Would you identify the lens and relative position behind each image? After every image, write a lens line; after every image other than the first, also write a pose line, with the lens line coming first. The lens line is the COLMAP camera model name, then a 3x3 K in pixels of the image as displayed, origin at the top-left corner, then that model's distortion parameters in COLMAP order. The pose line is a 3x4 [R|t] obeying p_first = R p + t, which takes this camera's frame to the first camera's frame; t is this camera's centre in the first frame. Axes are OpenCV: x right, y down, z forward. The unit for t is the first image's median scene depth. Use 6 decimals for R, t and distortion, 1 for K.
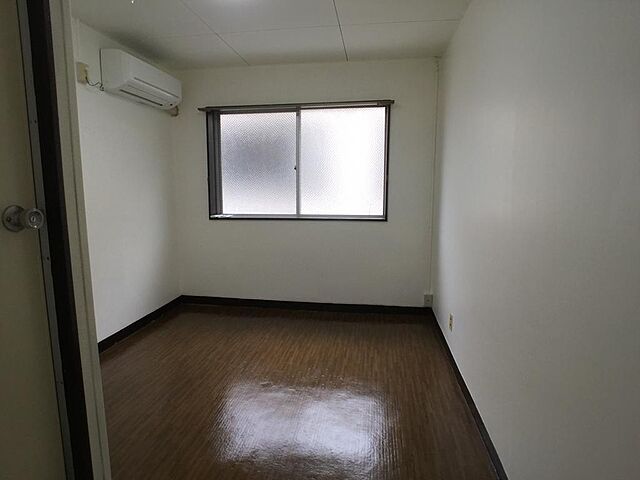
lens RADIAL K [[377.0, 0, 320.1], [0, 377.0, 238.0], [0, 0, 1]] dist [-0.025298, -0.001858]
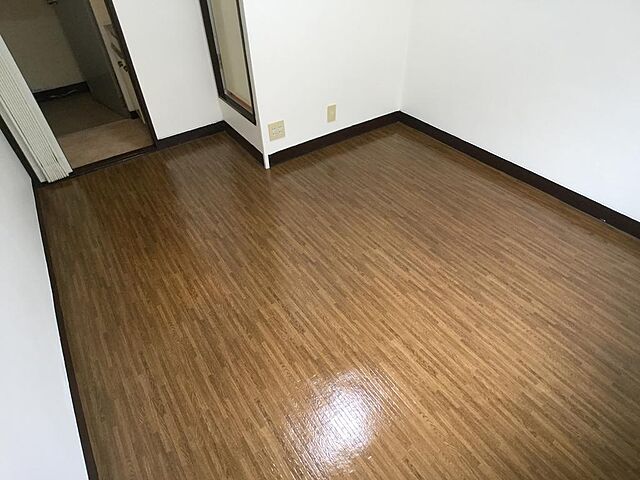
lens RADIAL K [[377.0, 0, 320.1], [0, 377.0, 238.0], [0, 0, 1]] dist [-0.025298, -0.001858]
pose [[-0.733337, 0.468753, -0.492430, 0.198307], [-0.058055, 0.678483, 0.732318, -0.177617], [0.677382, 0.565624, -0.470343, 1.028312]]
